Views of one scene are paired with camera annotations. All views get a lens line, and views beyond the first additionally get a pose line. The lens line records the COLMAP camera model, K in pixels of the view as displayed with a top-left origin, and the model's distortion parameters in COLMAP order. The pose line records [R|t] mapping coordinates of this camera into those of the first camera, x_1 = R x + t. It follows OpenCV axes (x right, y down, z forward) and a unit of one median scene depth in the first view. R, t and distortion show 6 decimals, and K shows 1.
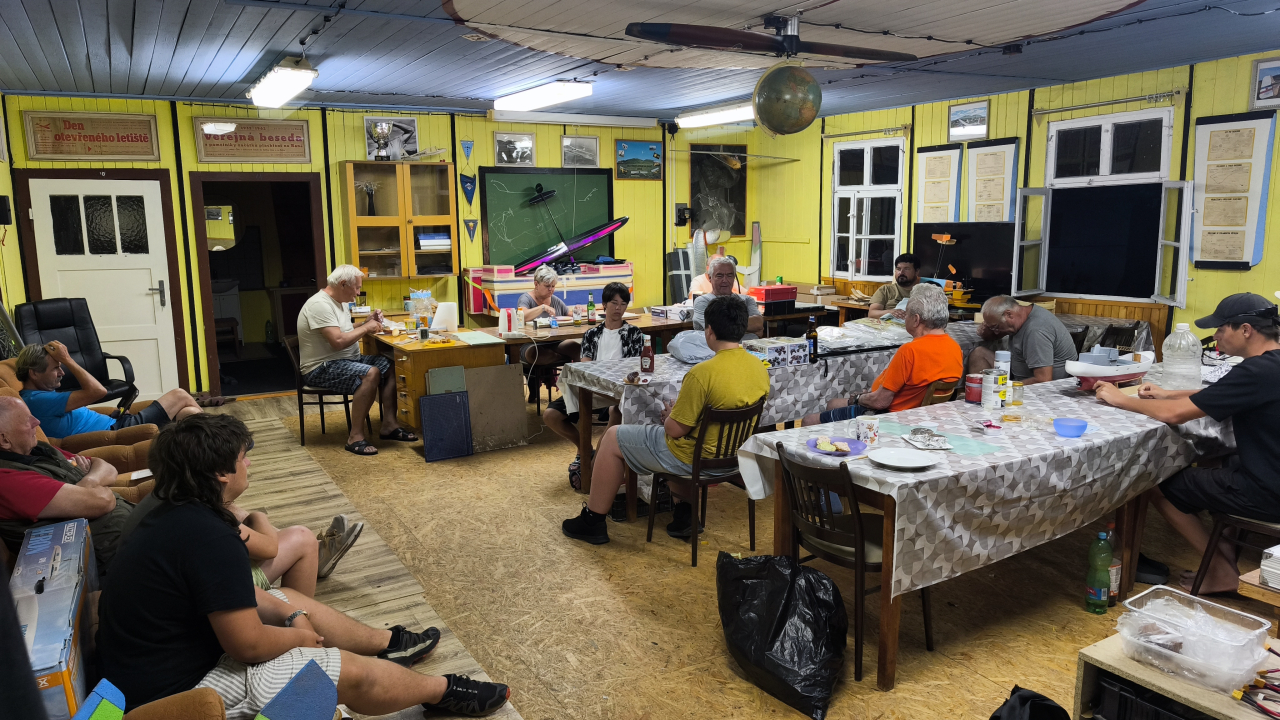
lens RADIAL K [[851.2, 0, 640.0], [0, 851.2, 360.0], [0, 0, 1]] dist [0.056539, -0.070952]
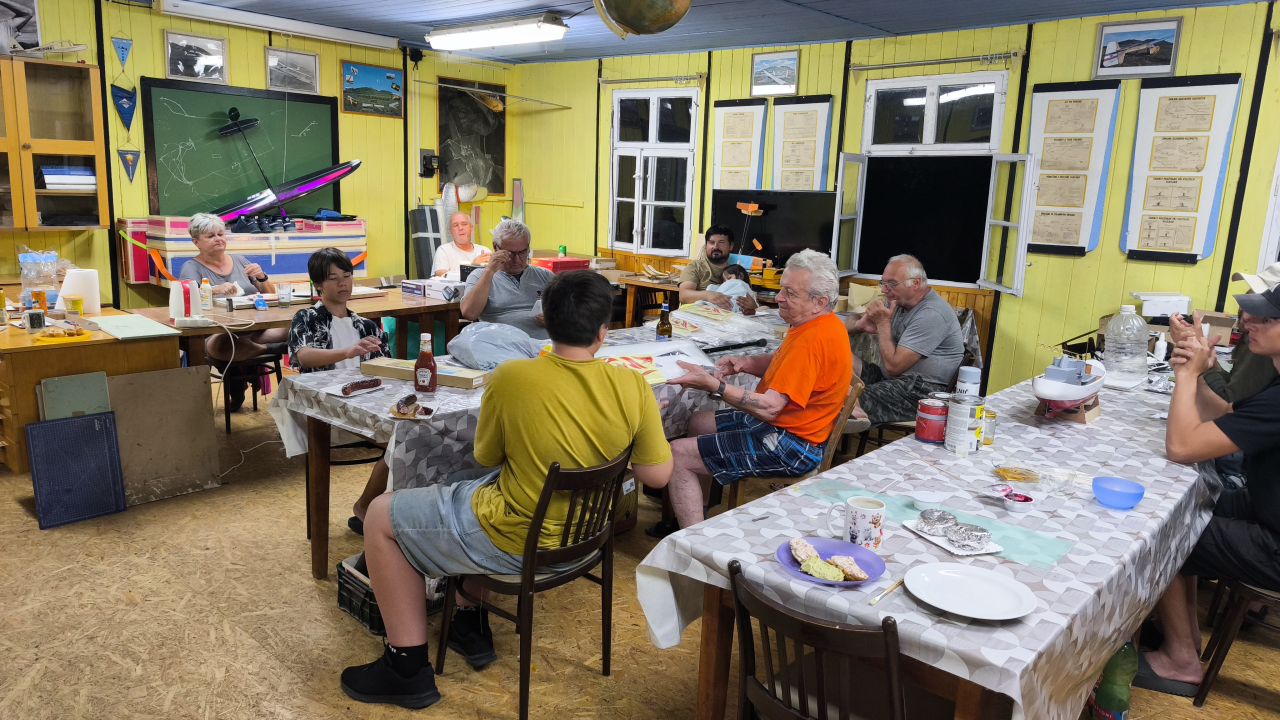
lens RADIAL K [[862.8, 0, 639.1], [0, 862.8, 356.3], [0, 0, 1]] dist [0.021955, -0.026201]
pose [[0.949768, -0.008422, 0.312841, -0.026292], [-0.001985, 0.999456, 0.032931, -0.021388], [-0.312948, -0.031898, 0.949234, 0.213398]]
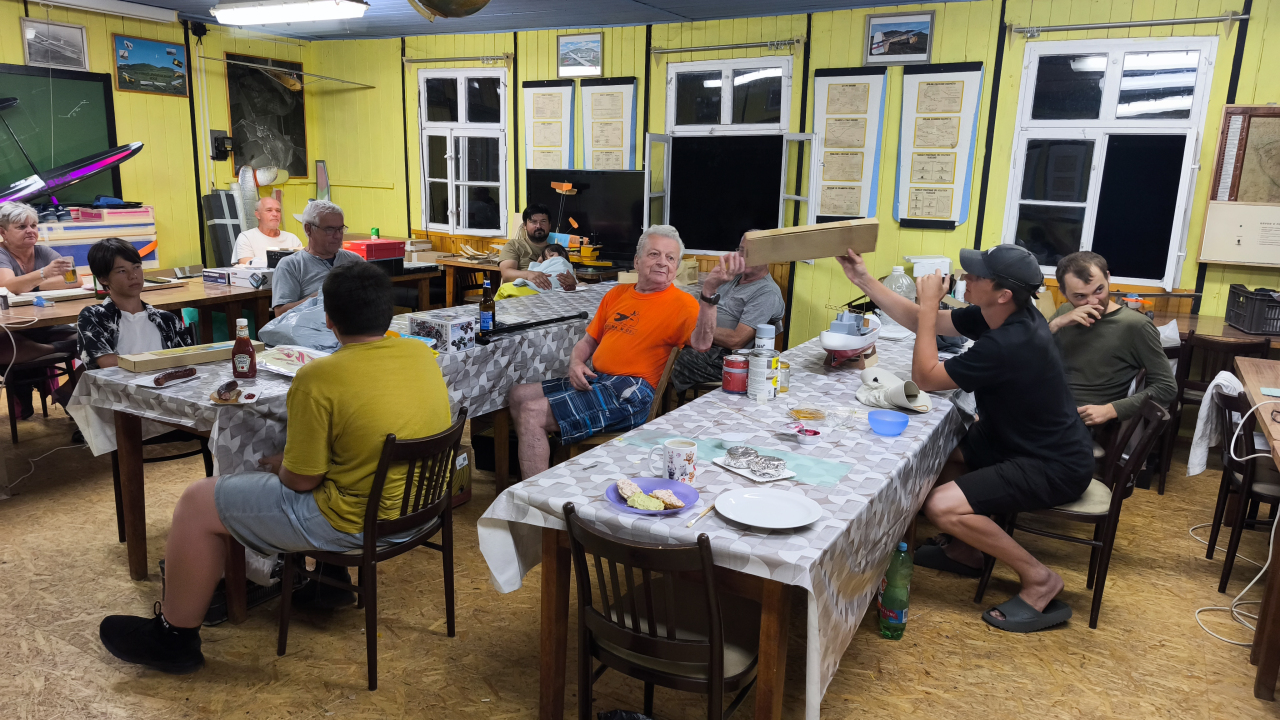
lens RADIAL K [[862.8, 0, 639.1], [0, 862.8, 356.3], [0, 0, 1]] dist [0.021955, -0.026201]
pose [[0.863920, -0.067104, 0.499139, -0.036917], [0.043559, 0.997326, 0.058687, -0.016726], [-0.501742, -0.028959, 0.864532, 0.192472]]
